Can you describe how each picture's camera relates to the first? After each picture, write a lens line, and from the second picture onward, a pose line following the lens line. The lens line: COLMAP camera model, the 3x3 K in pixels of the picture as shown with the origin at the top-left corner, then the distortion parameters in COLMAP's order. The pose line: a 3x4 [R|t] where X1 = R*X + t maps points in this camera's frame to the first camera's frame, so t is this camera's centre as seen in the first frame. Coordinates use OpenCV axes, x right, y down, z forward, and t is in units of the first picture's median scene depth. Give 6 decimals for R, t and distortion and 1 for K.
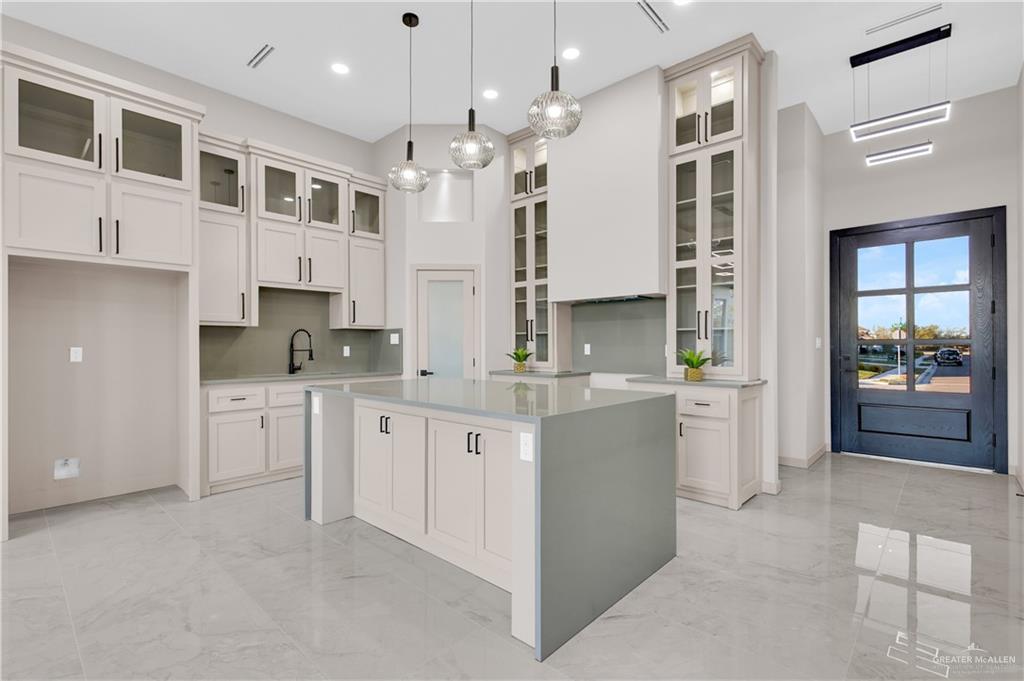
lens RADIAL K [[472.2, 0, 514.9], [0, 472.2, 343.0], [0, 0, 1]] dist [0.005684, -0.001227]
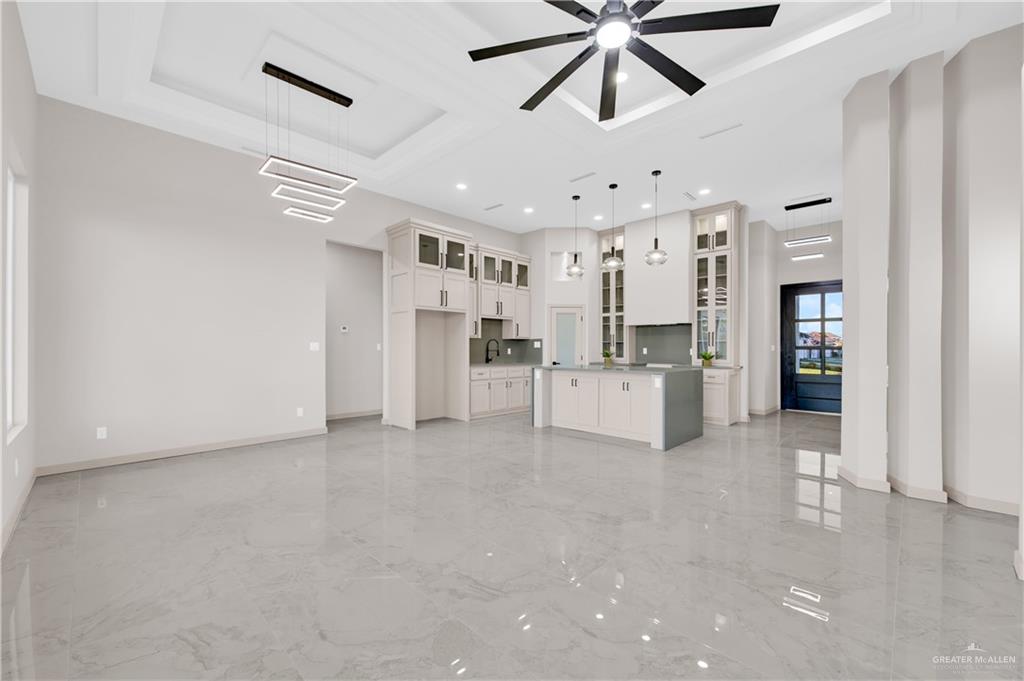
lens RADIAL K [[411.9, 0, 517.8], [0, 411.9, 345.1], [0, 0, 1]] dist [-0.004231, 0.000992]
pose [[0.999719, 0.005809, -0.022981, -0.356361], [-0.005885, 0.999977, -0.003275, -0.001229], [0.022962, 0.003410, 0.999731, -0.714733]]
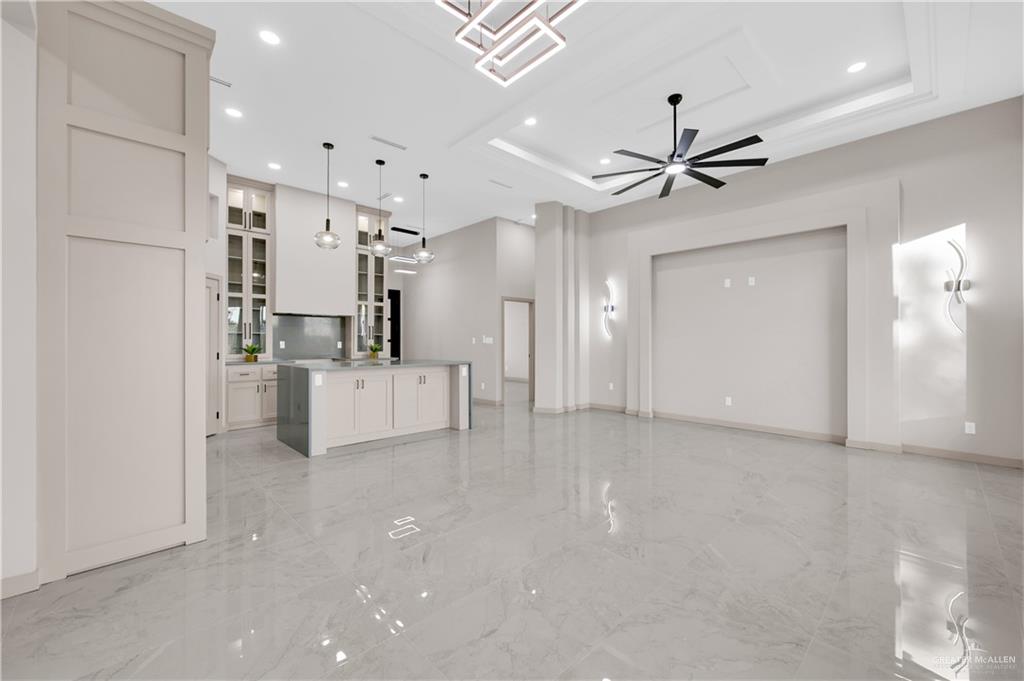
lens RADIAL K [[411.9, 0, 512.3], [0, 411.9, 337.6], [0, 0, 1]] dist [-0.004231, 0.000992]
pose [[0.065431, 0.011590, 0.997790, -1.306846], [-0.002577, 0.999931, -0.011446, 0.005043], [-0.997854, -0.001822, 0.065456, 0.212033]]
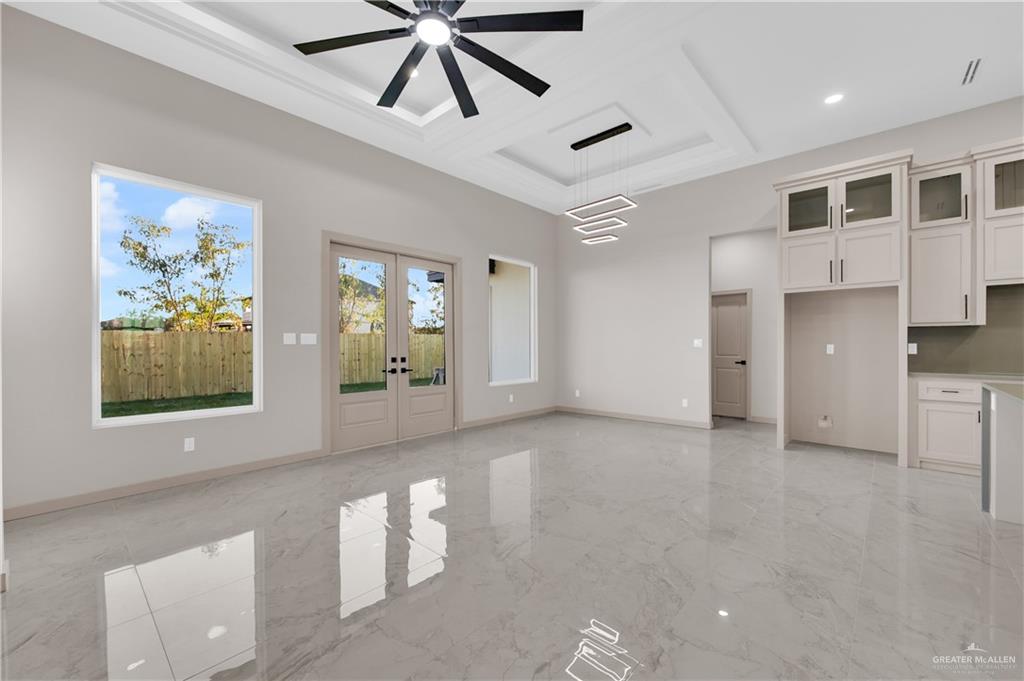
lens RADIAL K [[411.9, 0, 512.9], [0, 411.9, 346.3], [0, 0, 1]] dist [-0.004231, 0.000992]
pose [[0.003973, 0.007789, -0.999962, 0.350939], [0.004557, 0.999959, 0.007807, -0.000584], [0.999982, -0.004588, 0.003937, -0.031942]]
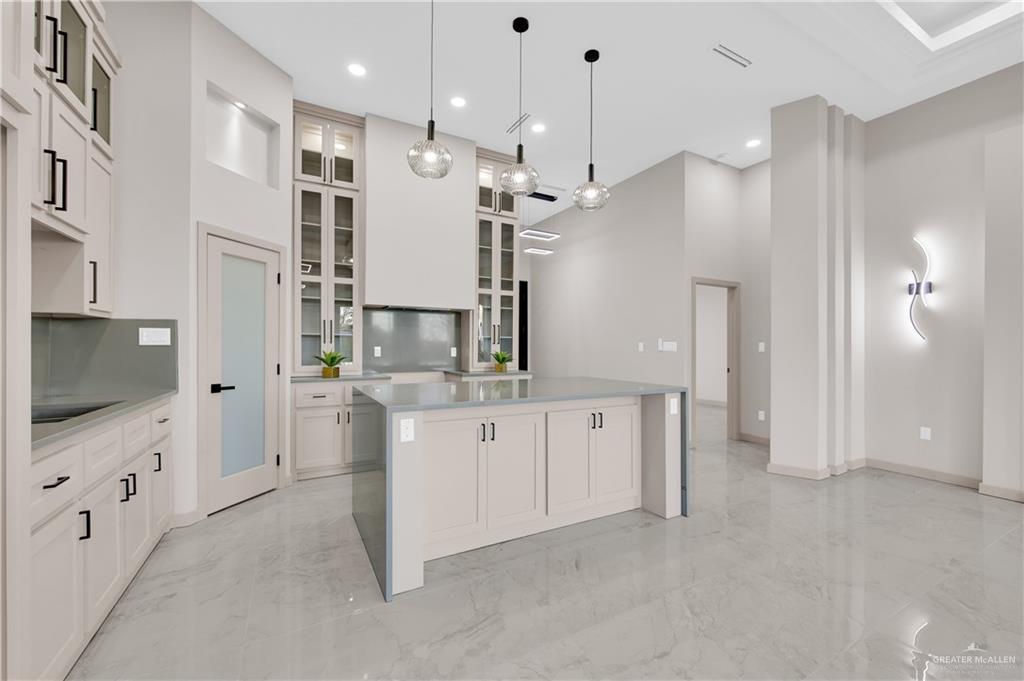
lens RADIAL K [[411.9, 0, 515.4], [0, 411.9, 343.8], [0, 0, 1]] dist [-0.004231, 0.000992]
pose [[0.314759, 0.009934, 0.949120, -0.736806], [-0.007313, 0.999941, -0.008040, 0.001788], [-0.949143, -0.004410, 0.314813, 0.488194]]
